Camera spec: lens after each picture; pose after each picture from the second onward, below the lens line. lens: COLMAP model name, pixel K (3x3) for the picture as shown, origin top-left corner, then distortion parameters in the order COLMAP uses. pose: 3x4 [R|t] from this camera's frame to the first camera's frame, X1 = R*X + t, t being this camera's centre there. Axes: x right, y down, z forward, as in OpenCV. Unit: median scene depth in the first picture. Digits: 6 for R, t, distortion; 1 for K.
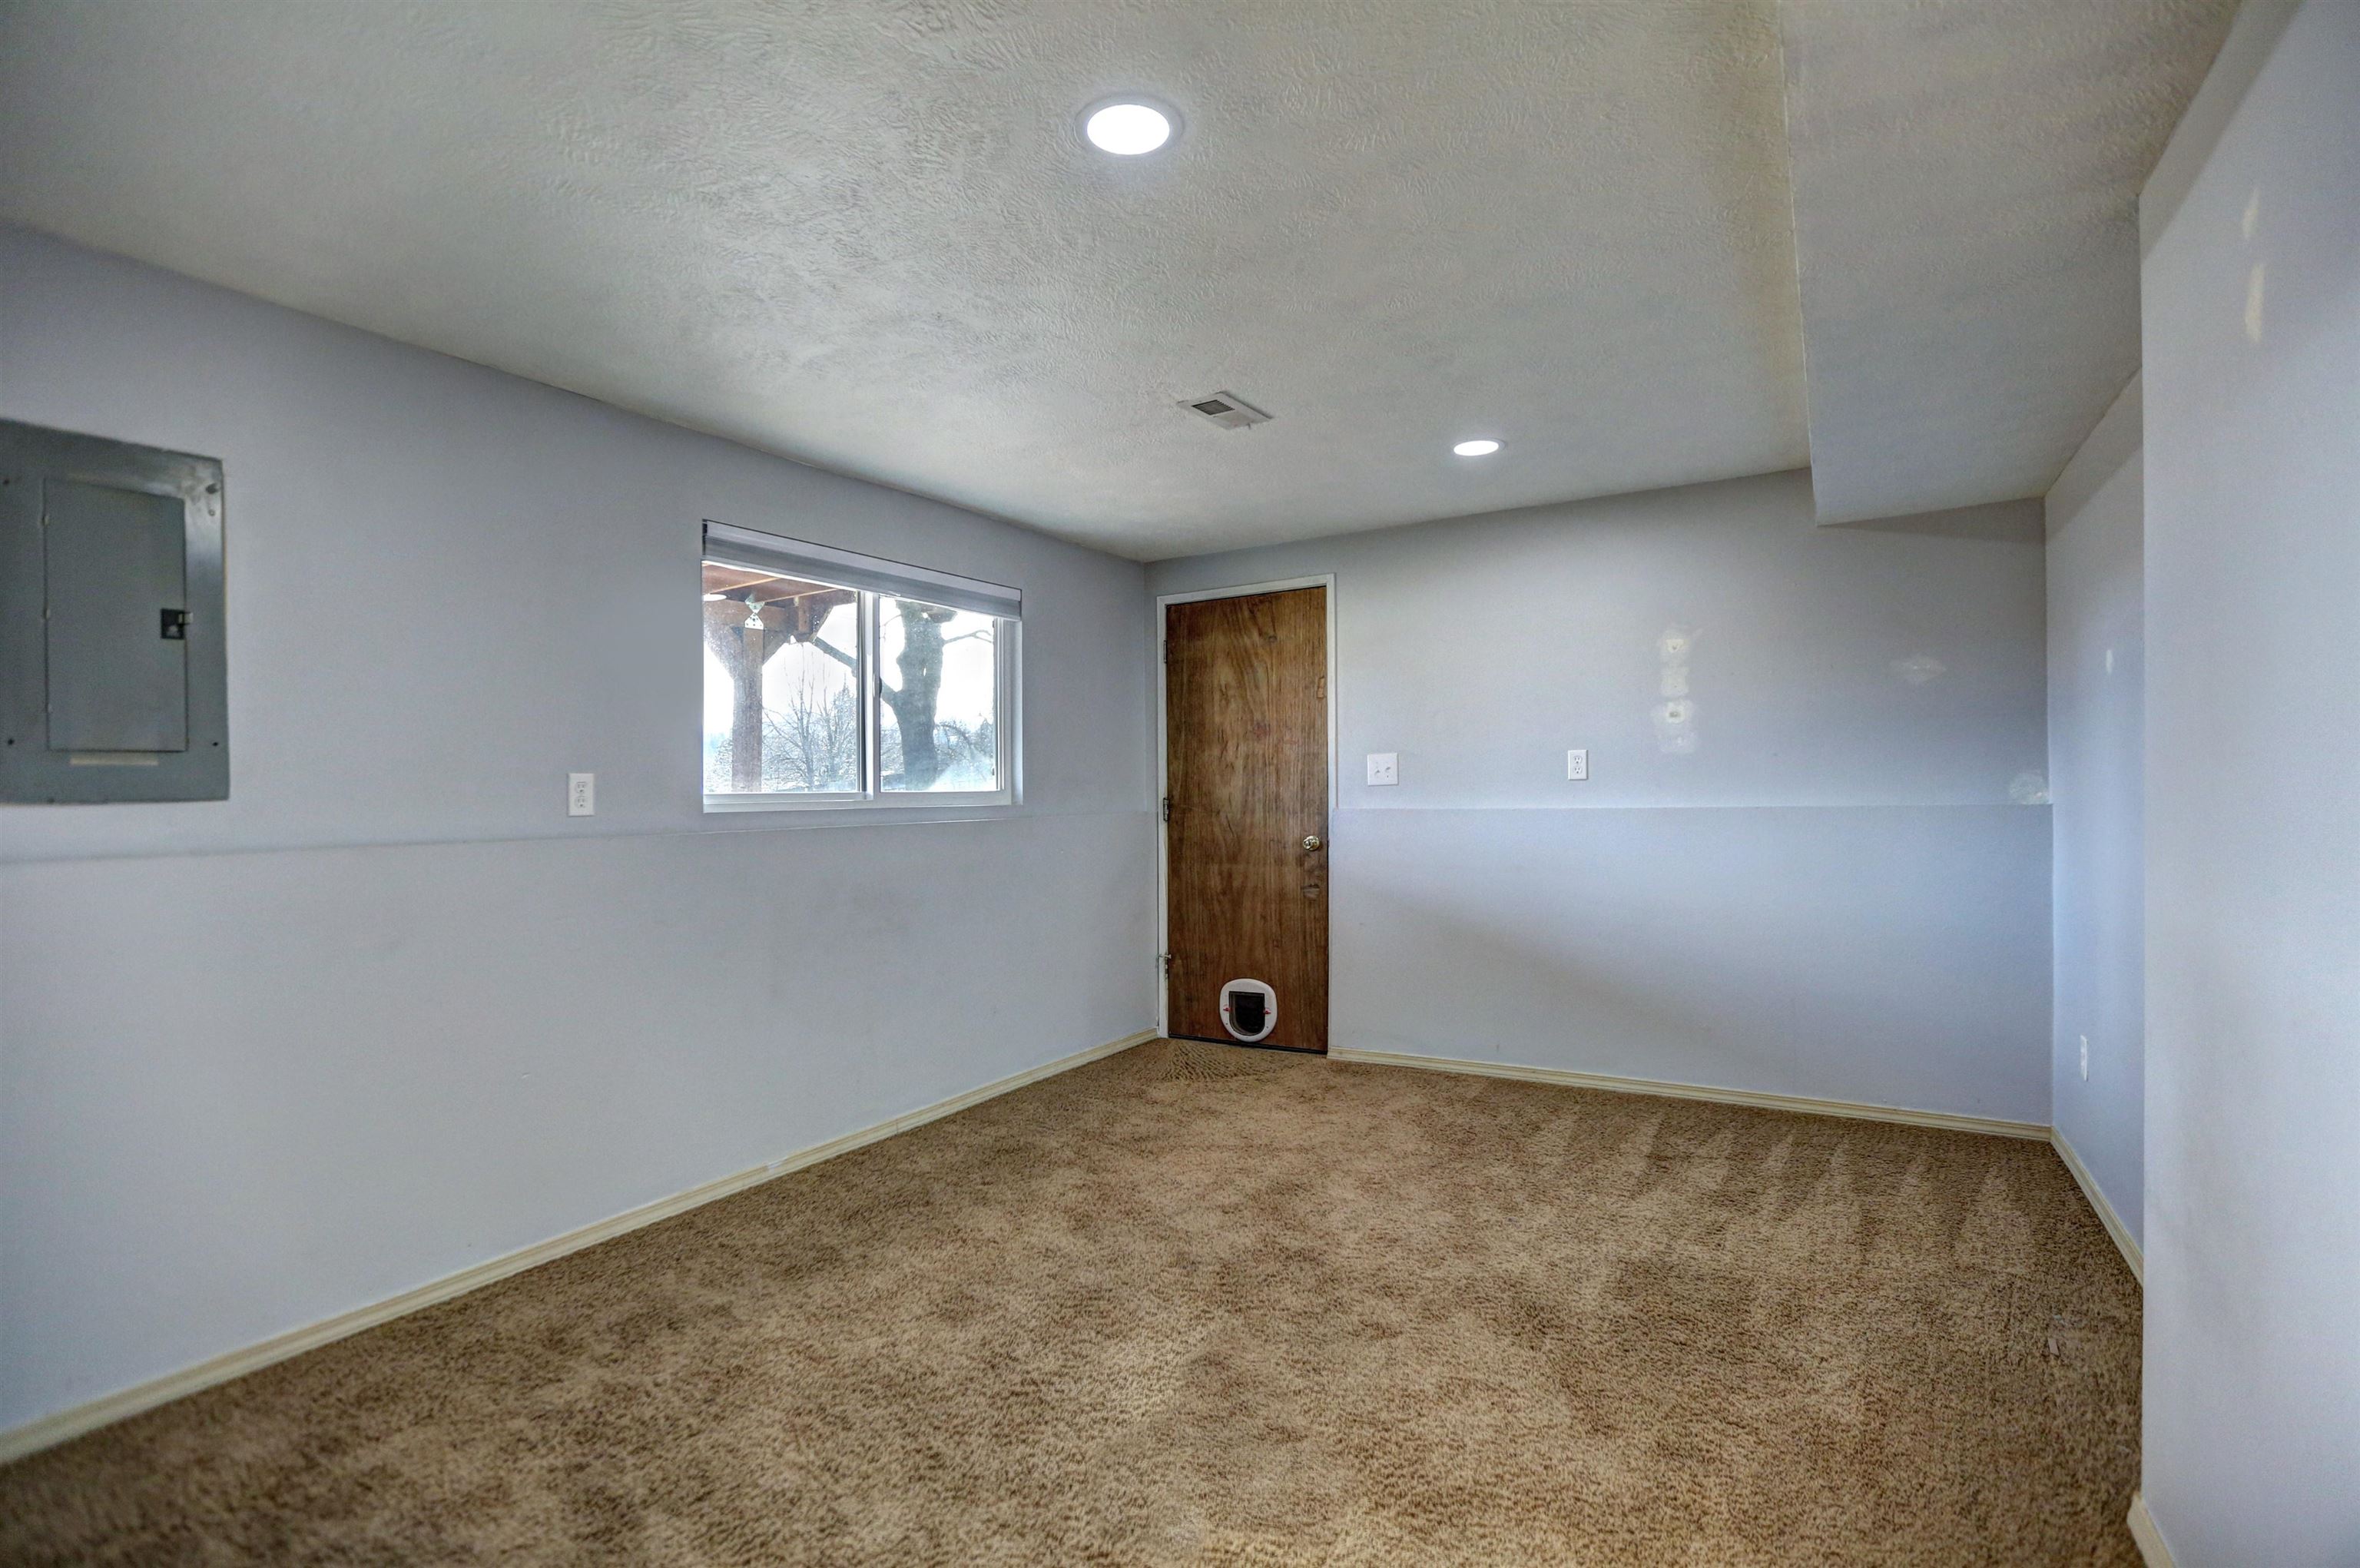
lens RADIAL K [[1109.2, 0, 1164.6], [0, 1109.2, 754.2], [0, 0, 1]] dist [-0.062020, 0.025821]
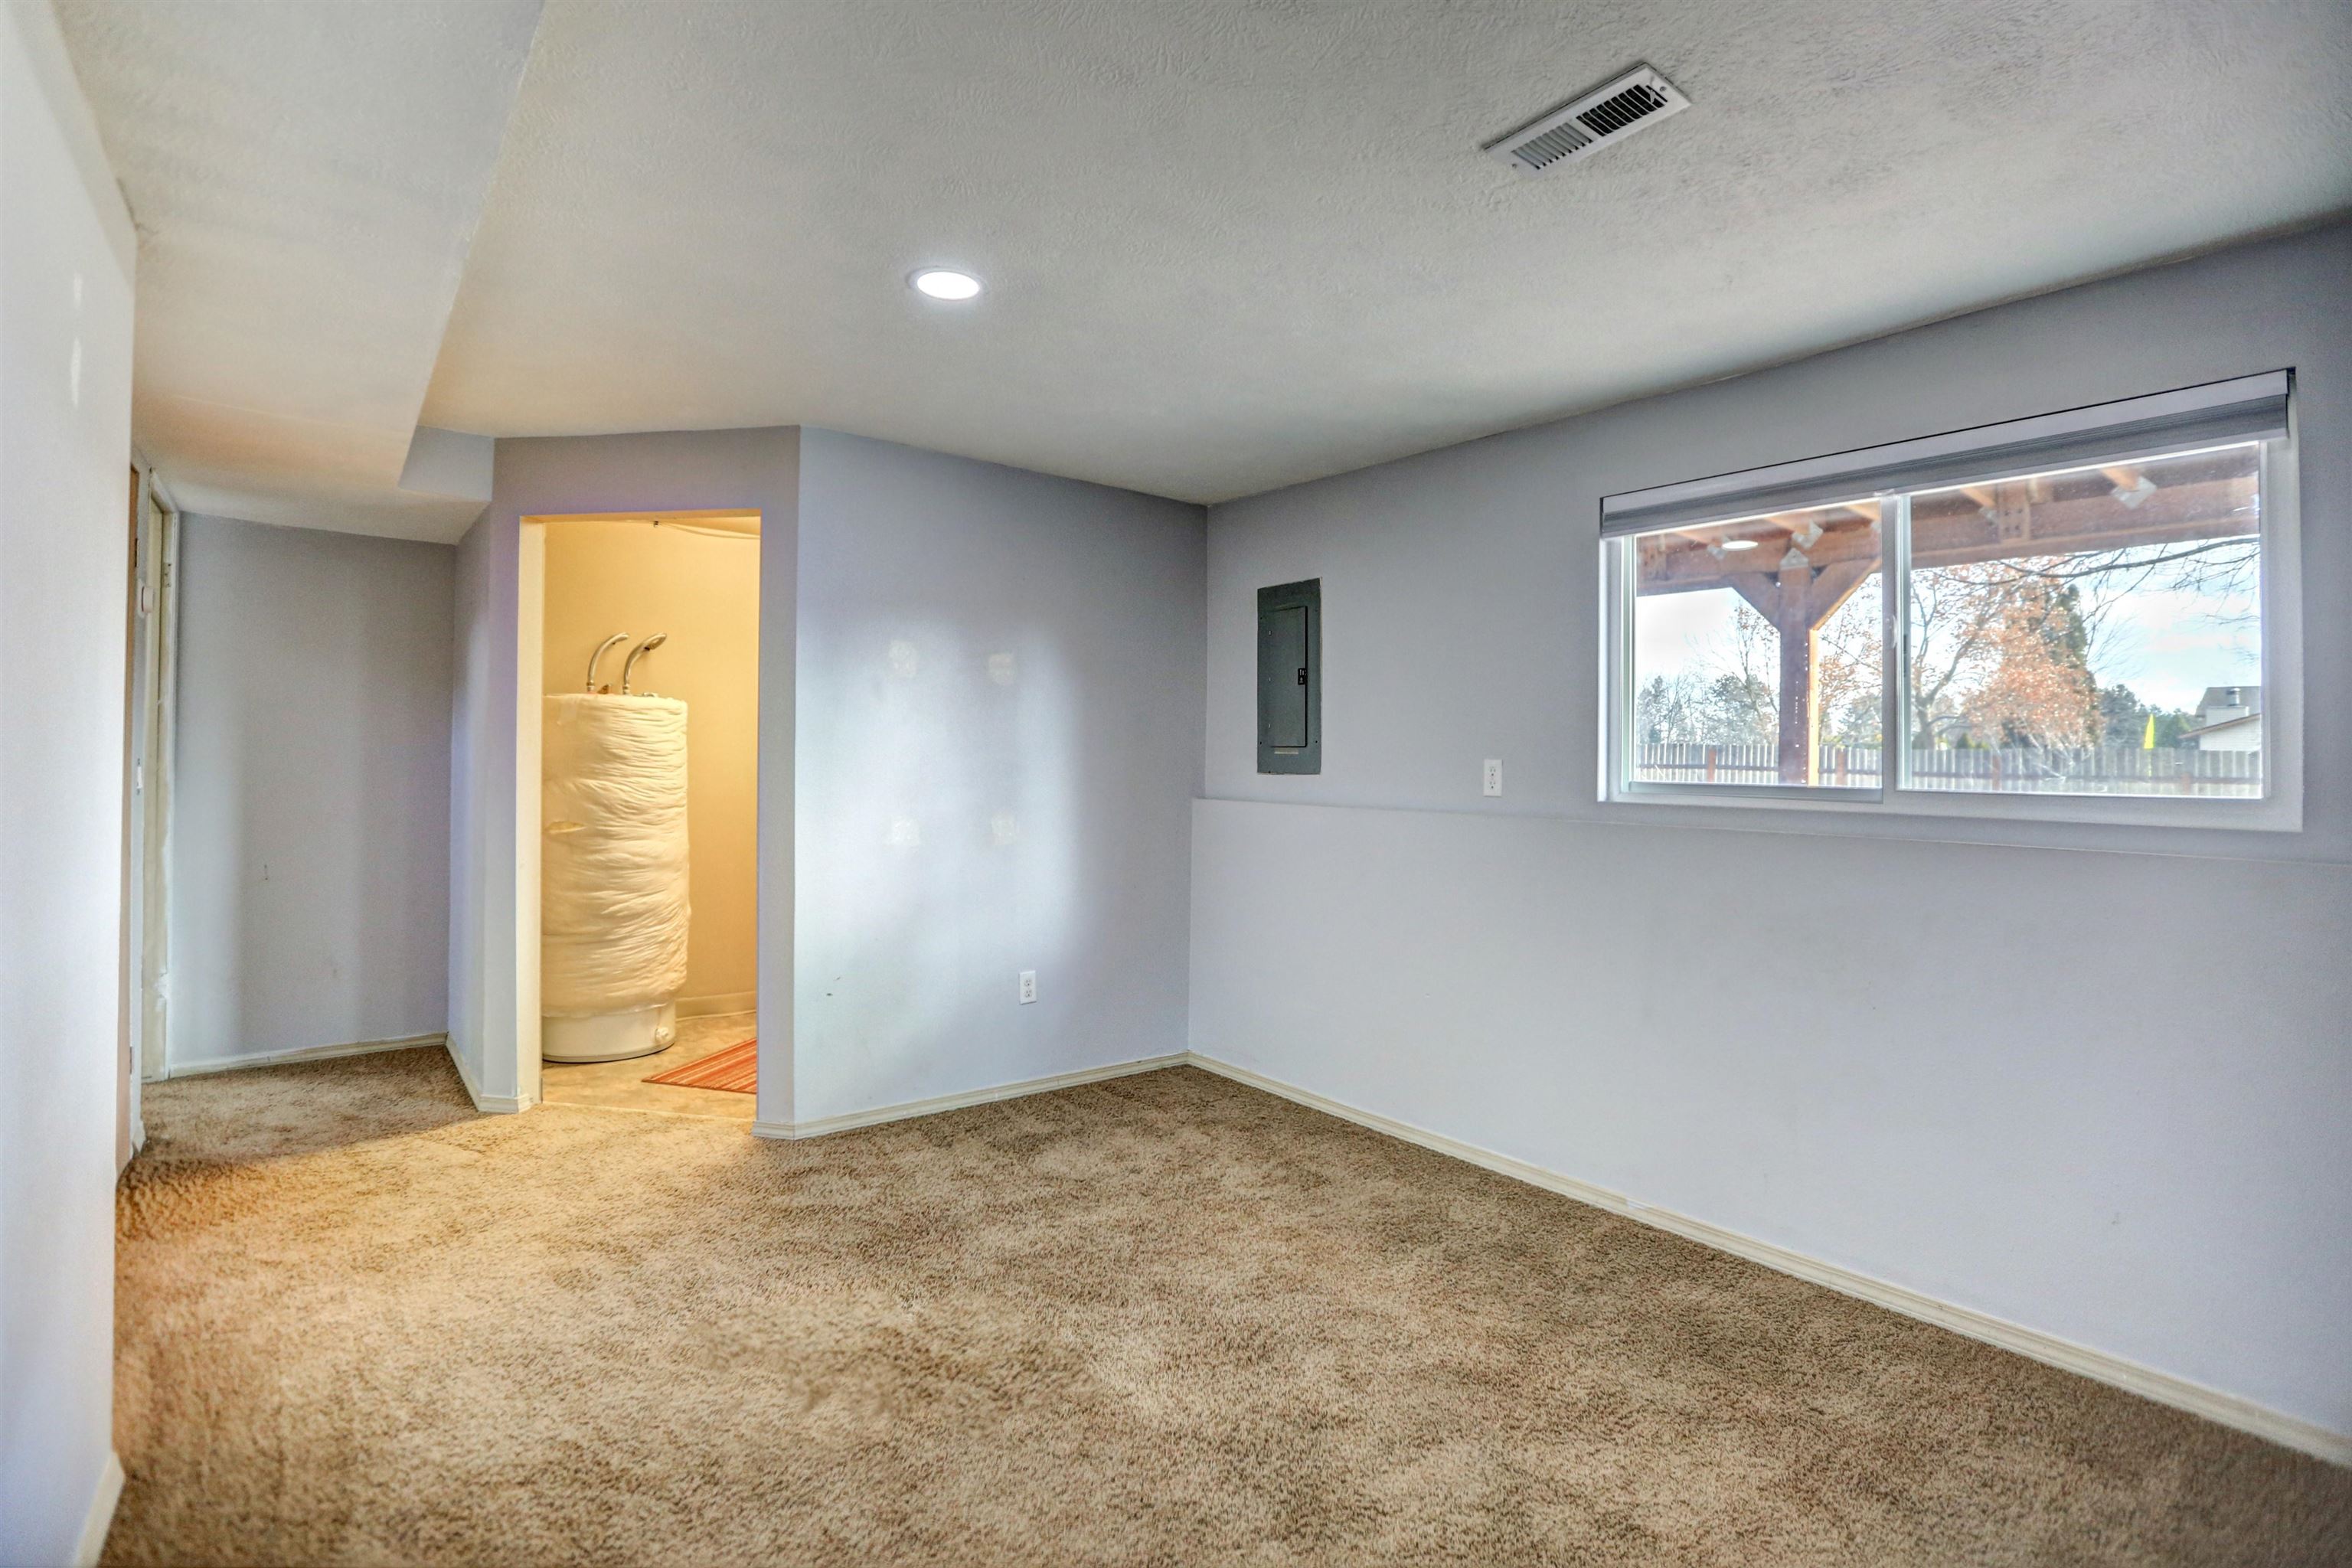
lens RADIAL K [[1105.4, 0, 1160.6], [0, 1105.4, 754.3], [0, 0, 1]] dist [-0.062020, 0.025821]
pose [[-0.350841, -0.008137, -0.936400, 0.681951], [0.005356, 0.999928, -0.010696, 0.022424], [0.936420, -0.008768, -0.350773, 1.079651]]
